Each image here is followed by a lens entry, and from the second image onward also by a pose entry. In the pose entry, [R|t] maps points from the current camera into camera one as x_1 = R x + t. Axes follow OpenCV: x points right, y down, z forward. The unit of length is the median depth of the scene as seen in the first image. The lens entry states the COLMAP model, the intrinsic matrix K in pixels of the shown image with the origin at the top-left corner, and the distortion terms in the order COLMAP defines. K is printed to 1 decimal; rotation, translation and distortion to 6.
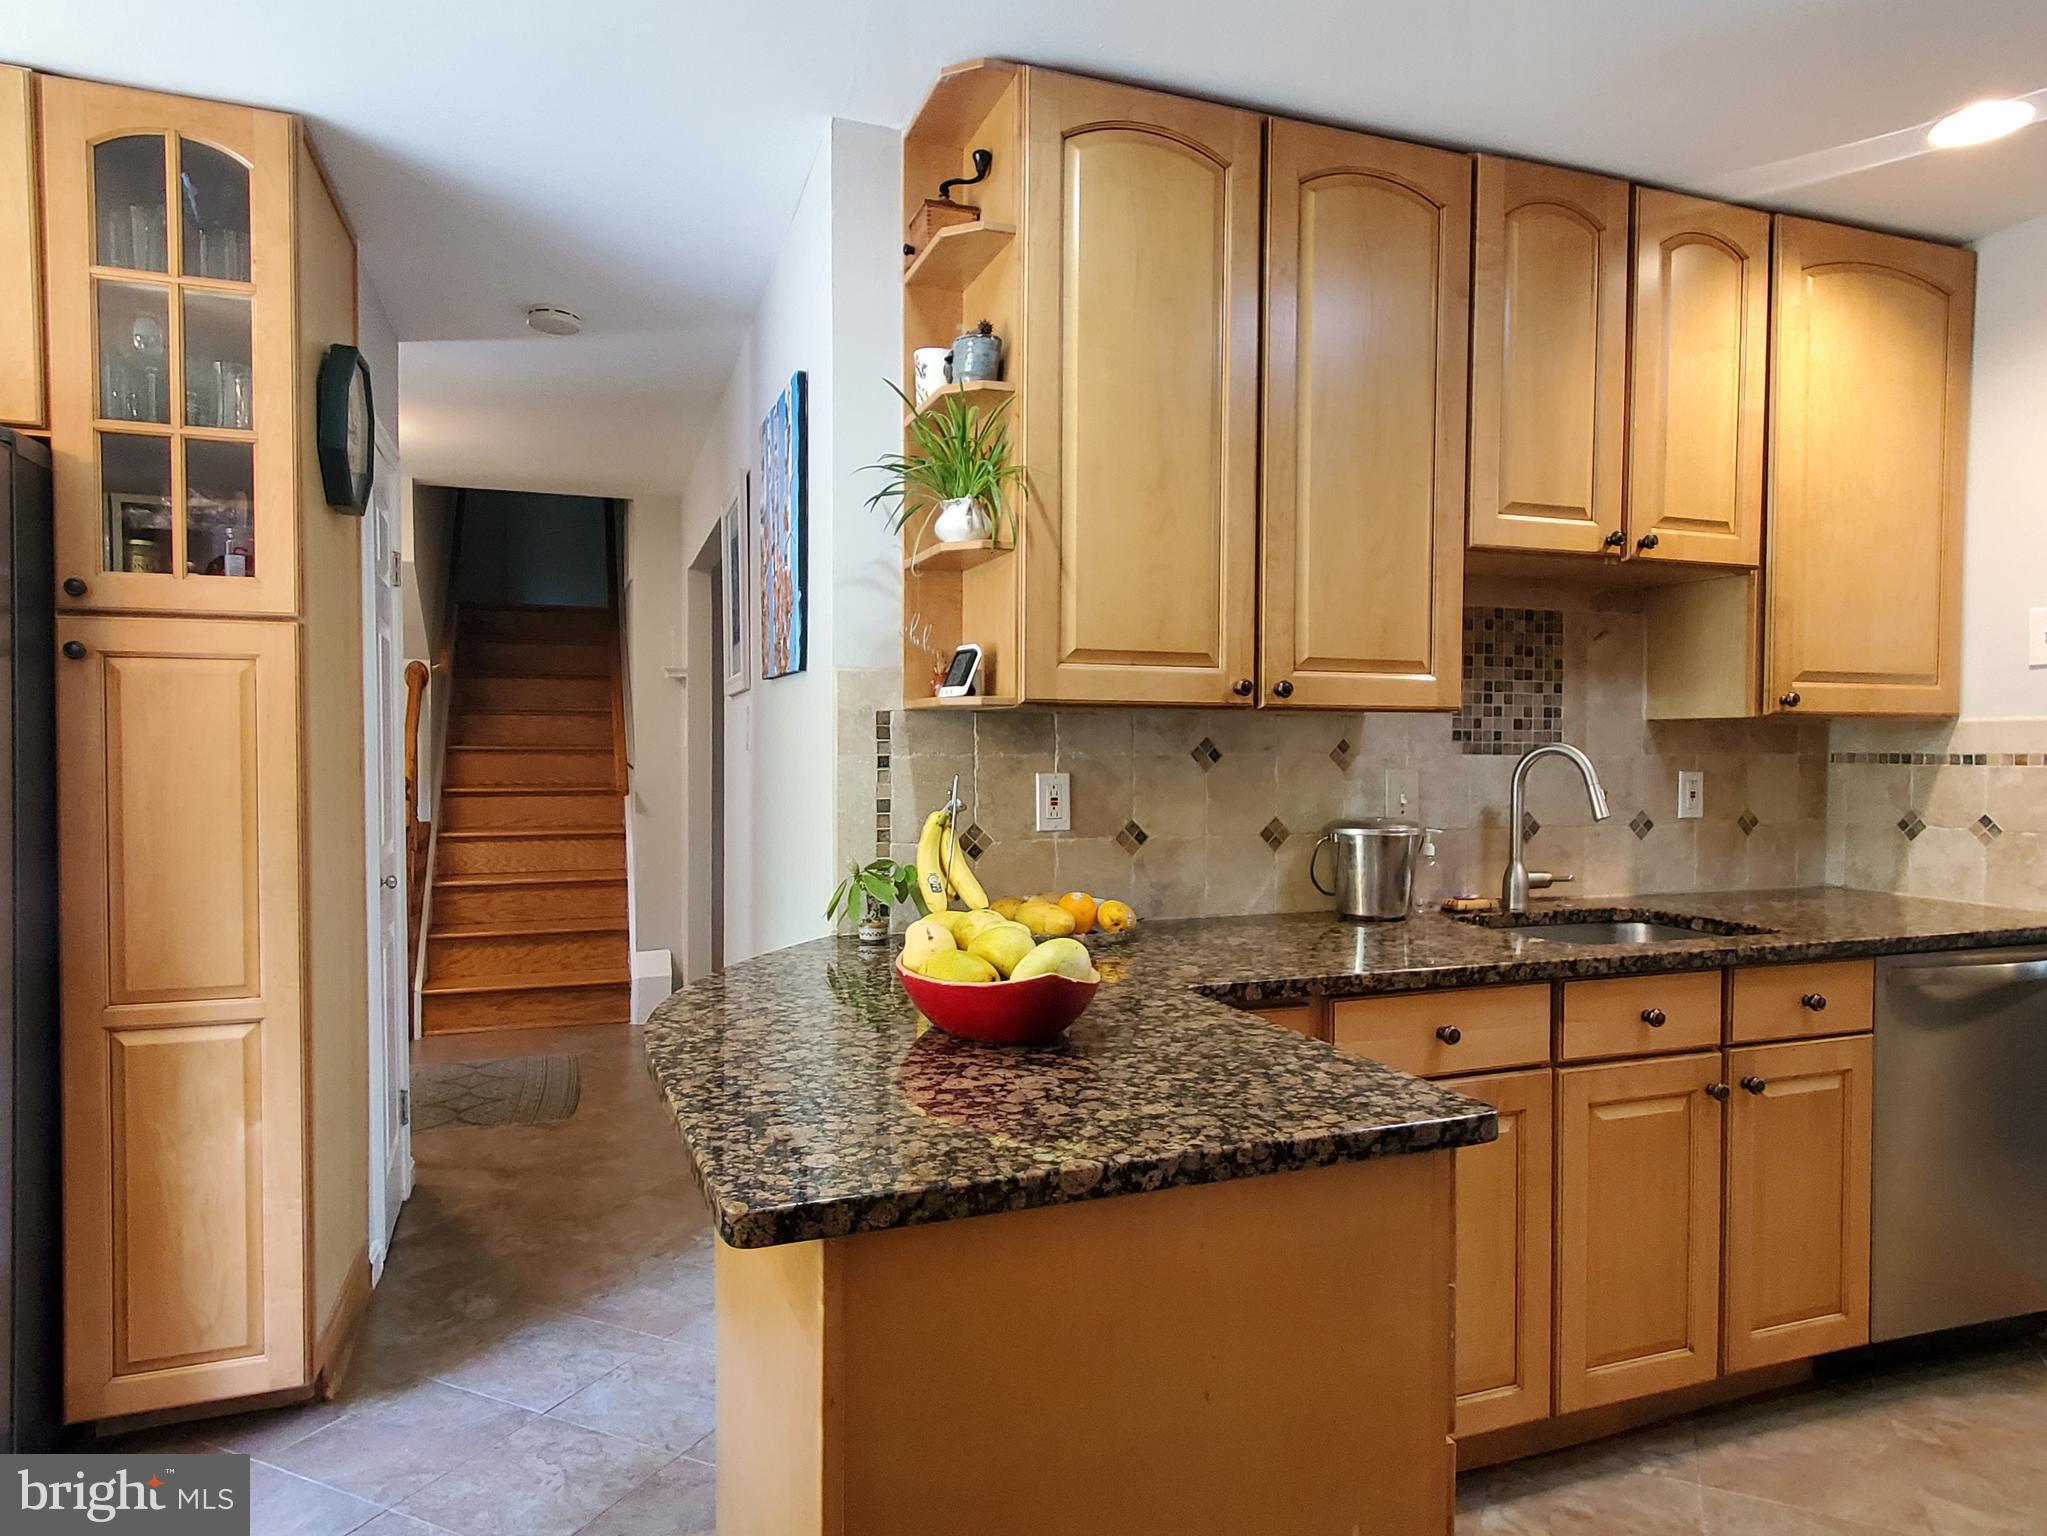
lens RADIAL K [[1254.0, 0, 1055.3], [0, 1254.0, 770.7], [0, 0, 1]] dist [0.006580, 0.007580]
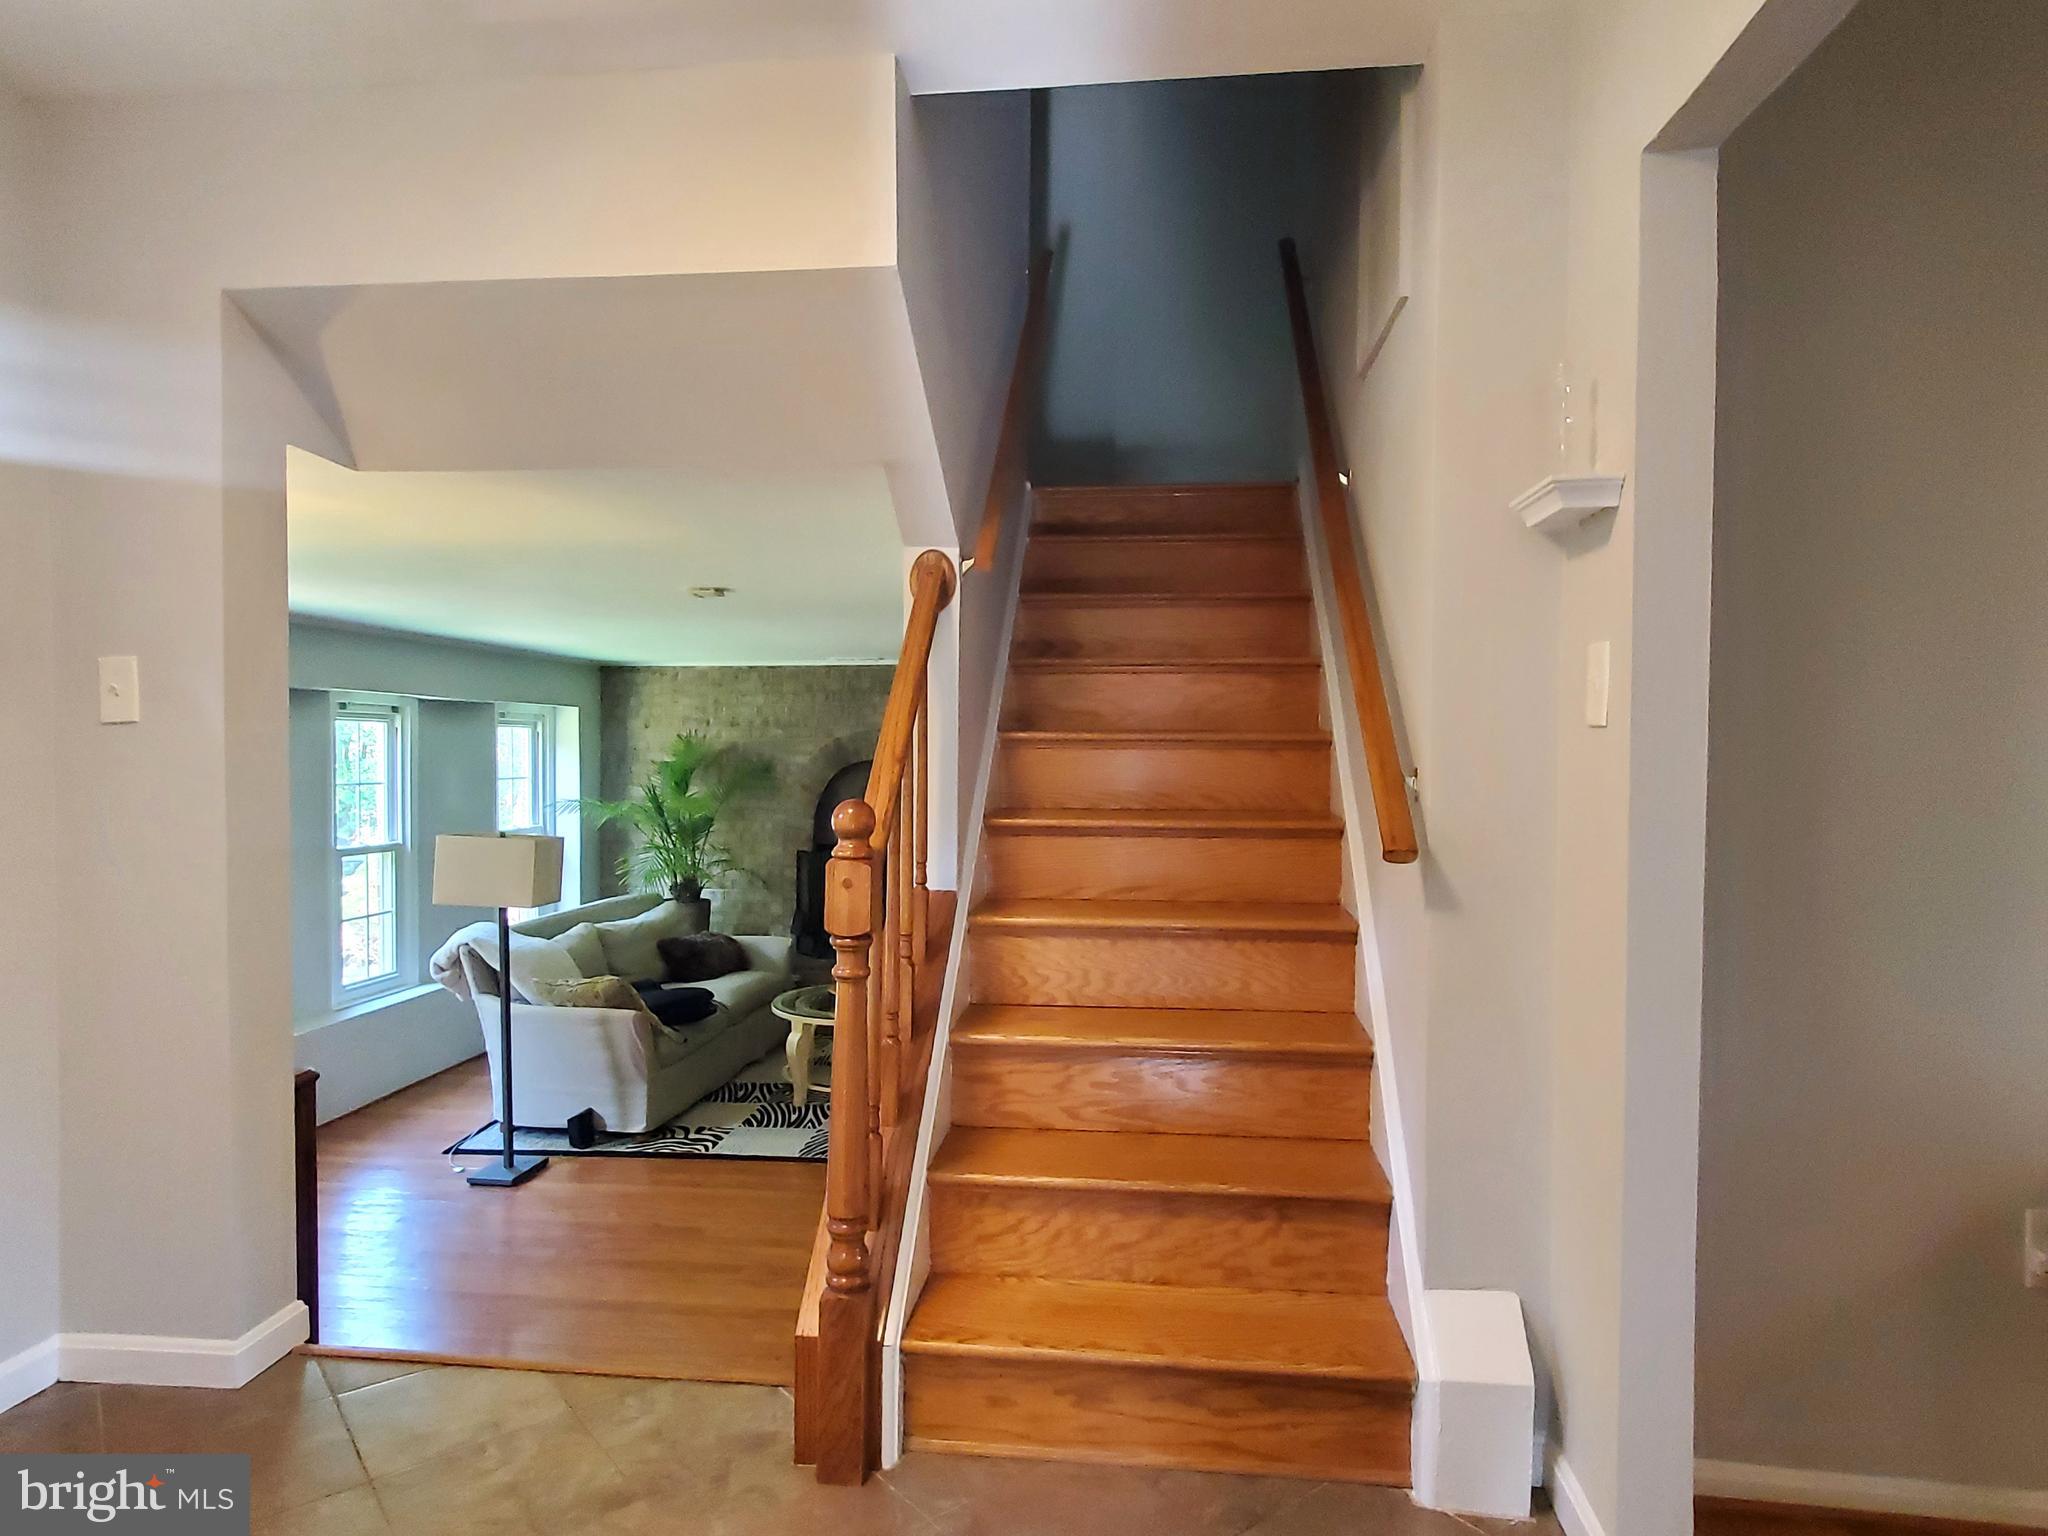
lens RADIAL K [[1254.6, 0, 1021.9], [0, 1254.6, 765.5], [0, 0, 1]] dist [0.006580, 0.007580]
pose [[0.880538, 0.004255, -0.473956, -0.258614], [-0.005101, 0.999987, -0.000499, -0.006982], [0.473948, 0.002856, 0.880548, 0.610346]]
